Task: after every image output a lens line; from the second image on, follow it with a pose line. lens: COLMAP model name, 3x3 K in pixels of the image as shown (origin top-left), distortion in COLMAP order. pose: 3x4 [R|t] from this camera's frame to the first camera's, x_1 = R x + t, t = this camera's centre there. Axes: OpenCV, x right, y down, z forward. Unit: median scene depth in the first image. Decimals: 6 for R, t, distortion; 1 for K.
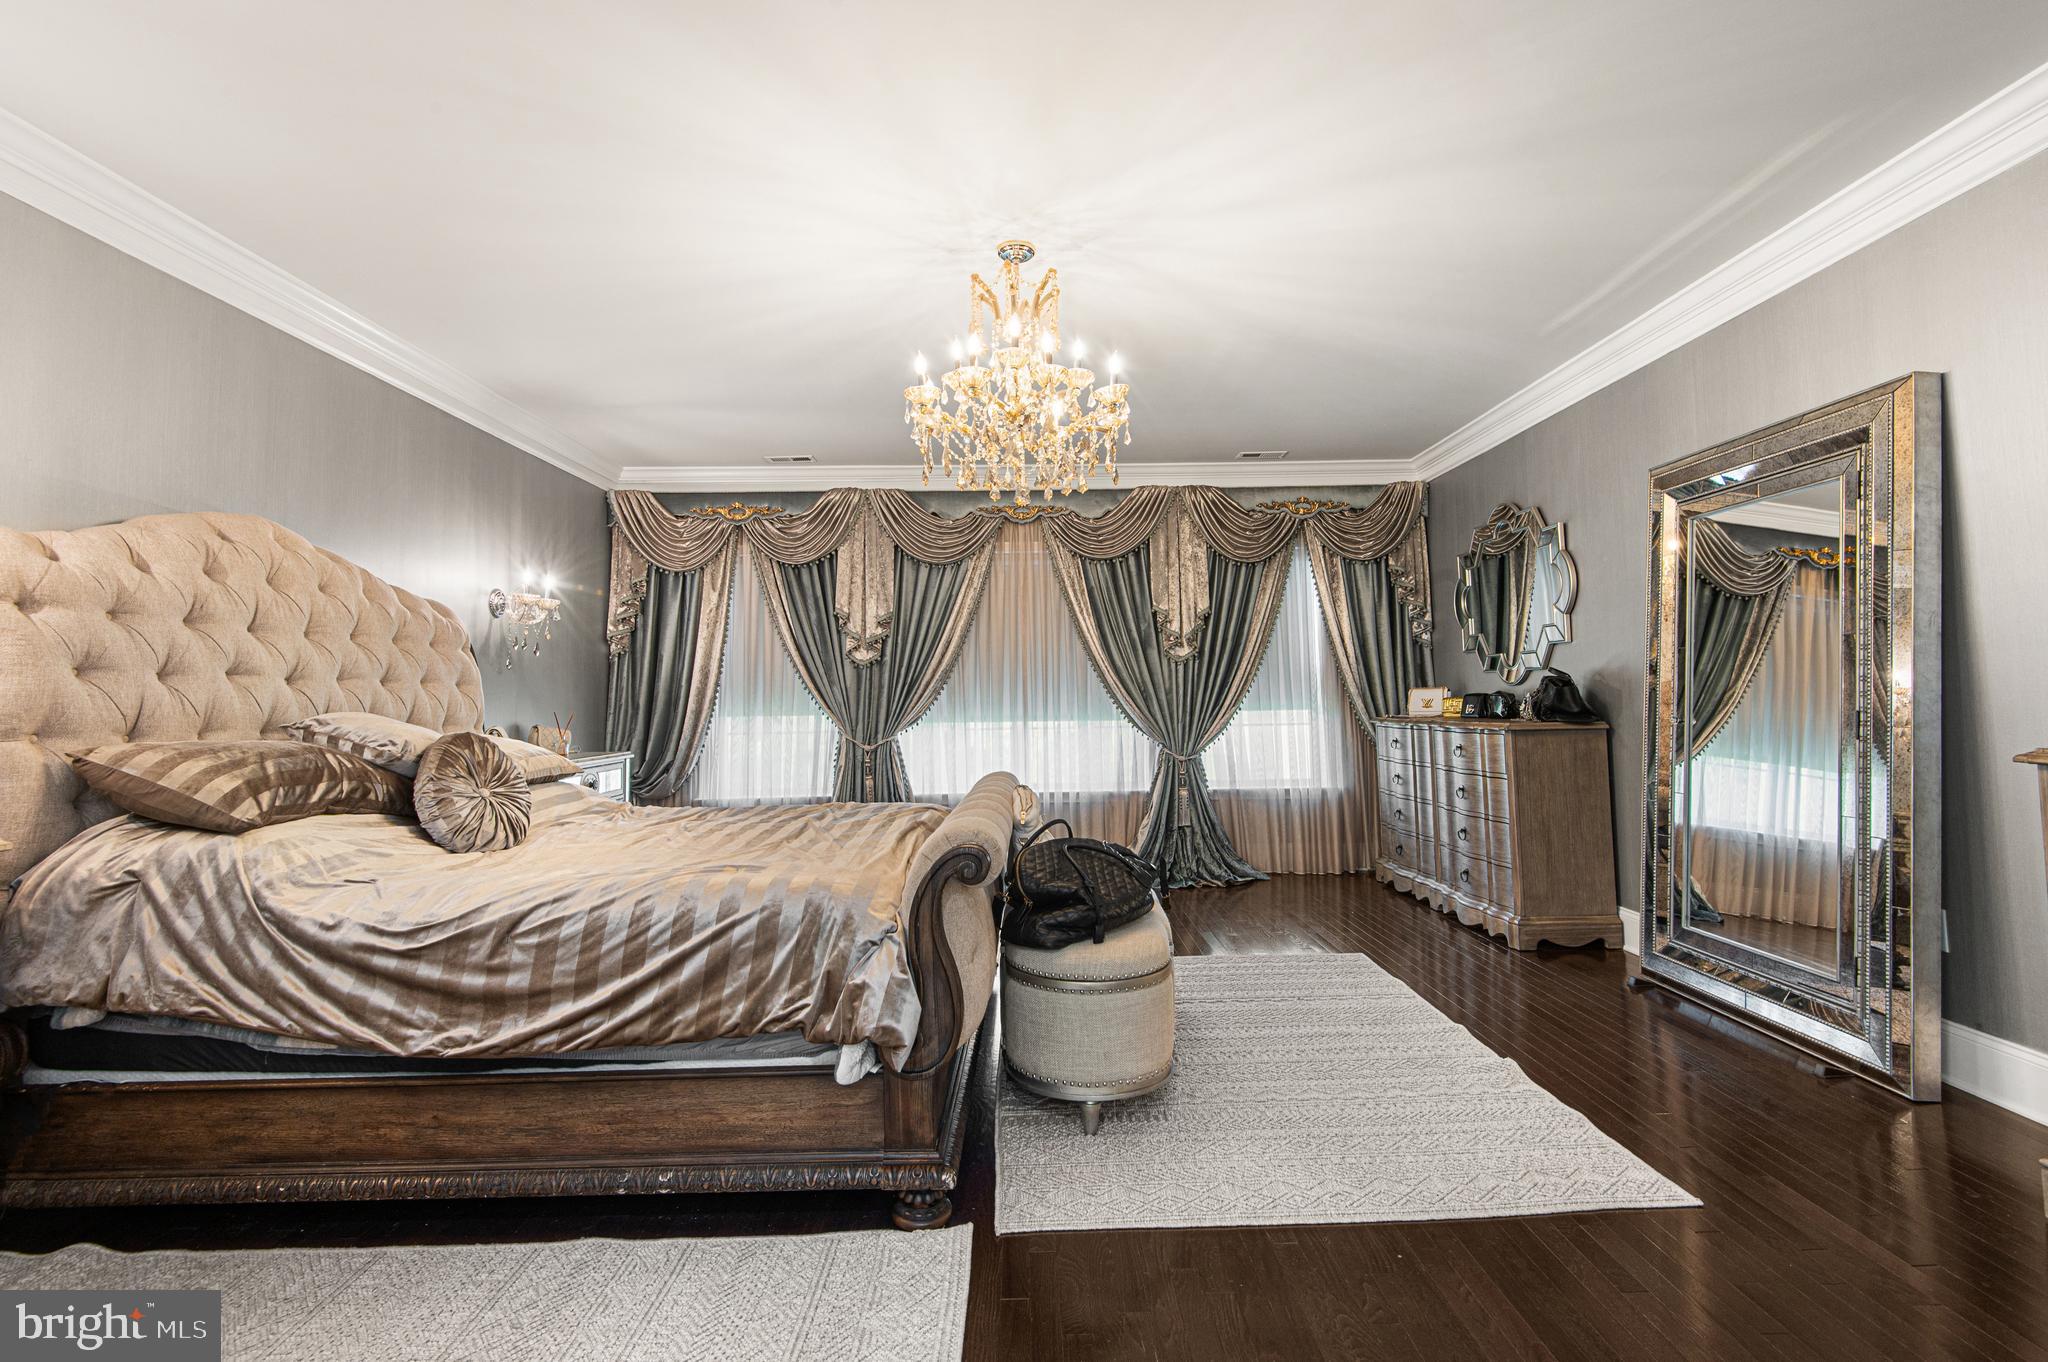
lens RADIAL K [[953.8, 0, 1028.0], [0, 953.8, 645.1], [0, 0, 1]] dist [0.028524, -0.021702]
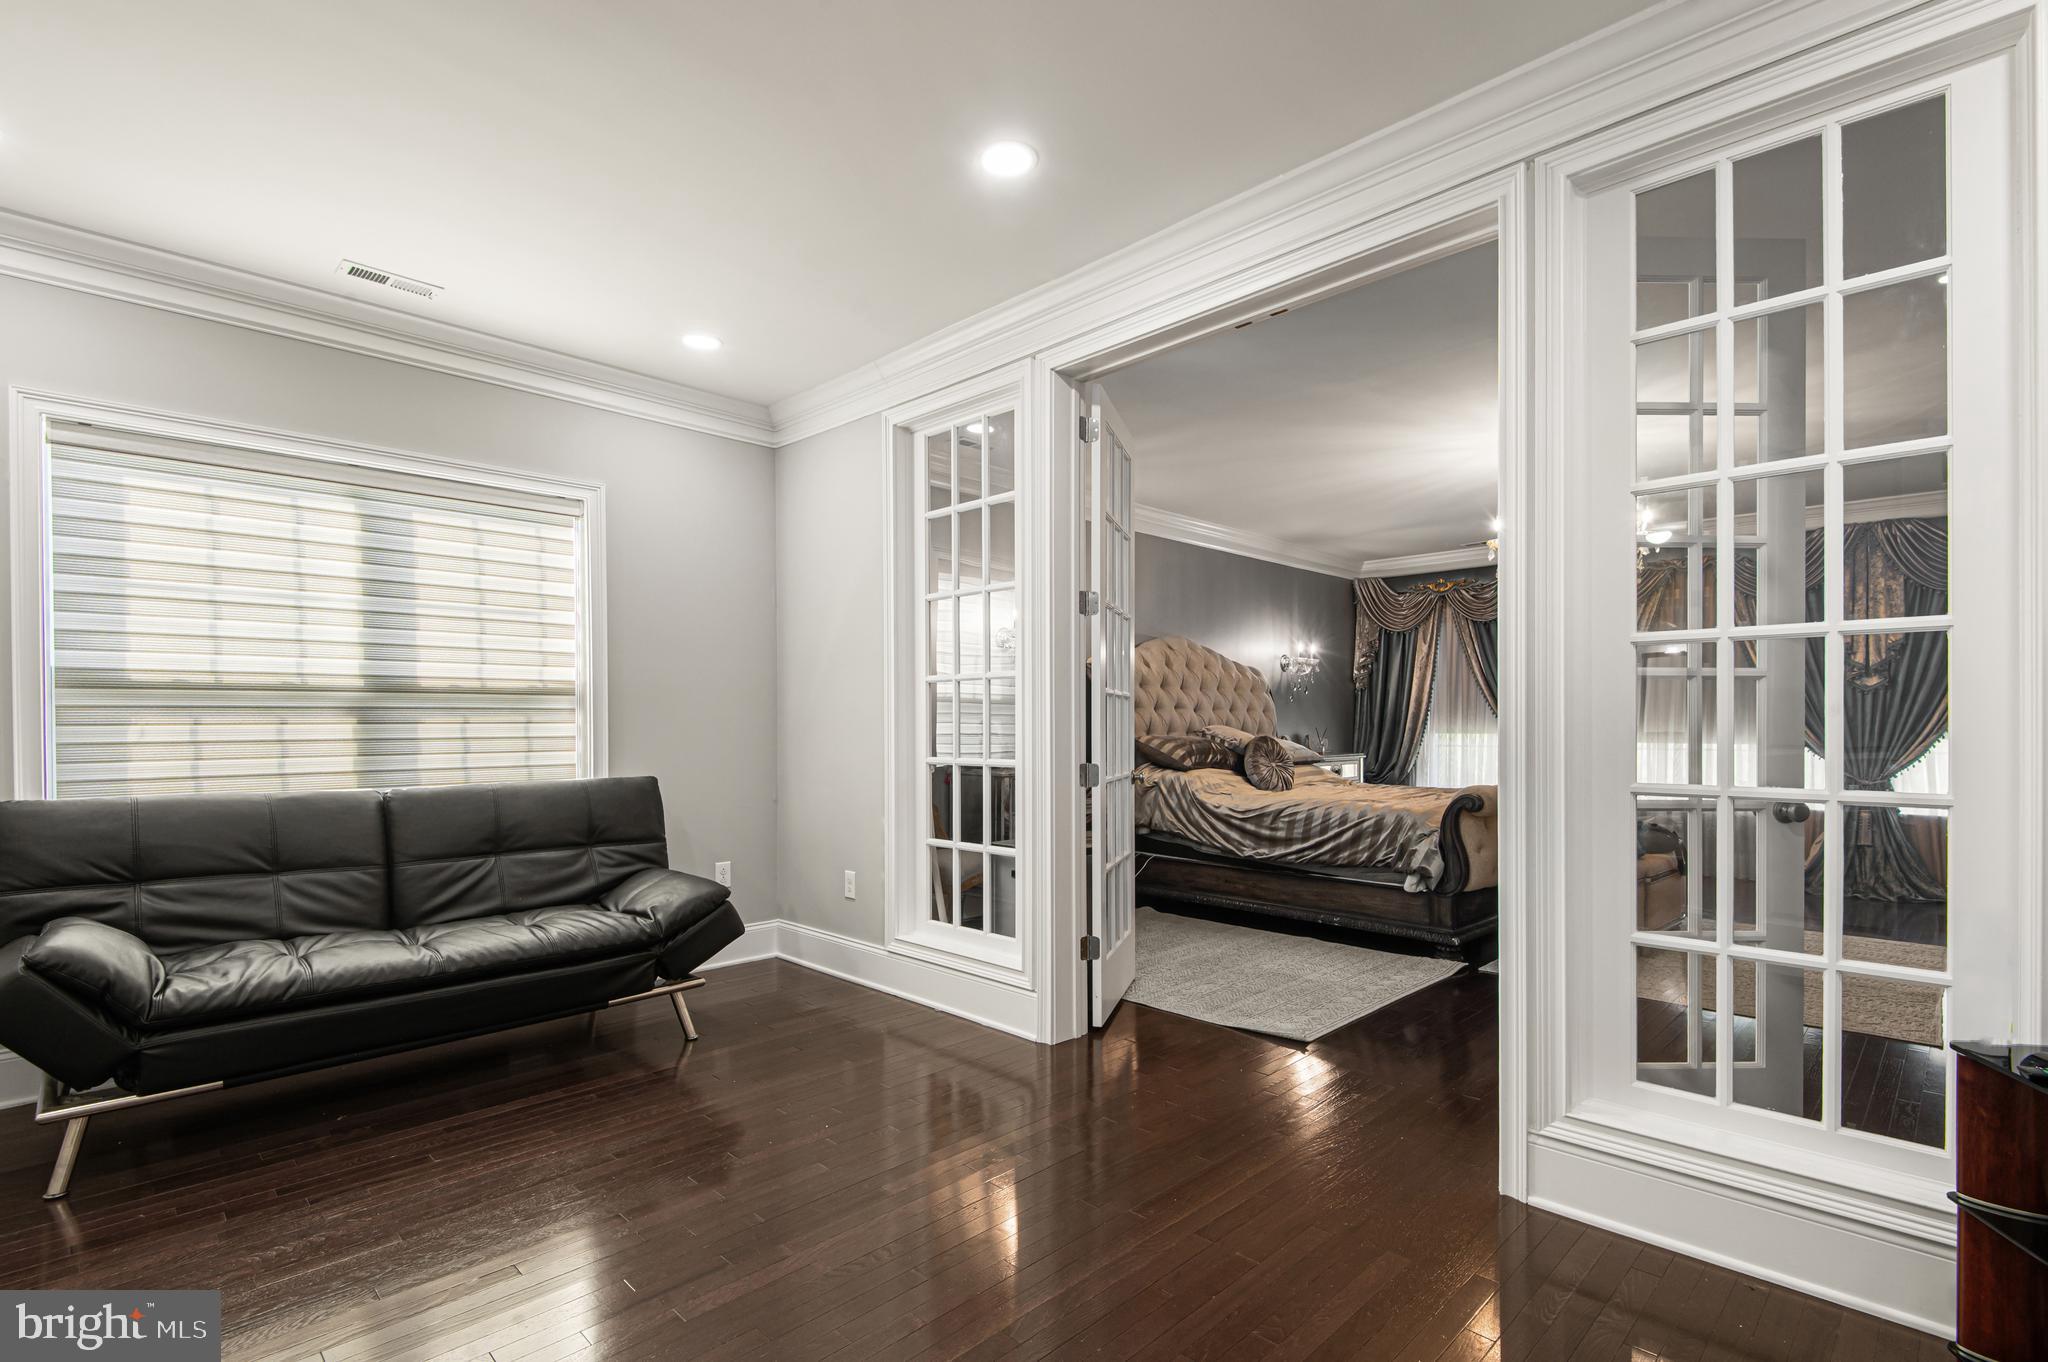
lens RADIAL K [[956.6, 0, 1030.1], [0, 956.6, 700.4], [0, 0, 1]] dist [0.003508, -0.005802]
pose [[0.702893, -0.000762, -0.711295, 0.636518], [0.028536, 0.999225, 0.027128, -0.067615], [0.710723, -0.039366, 0.702370, -0.976014]]
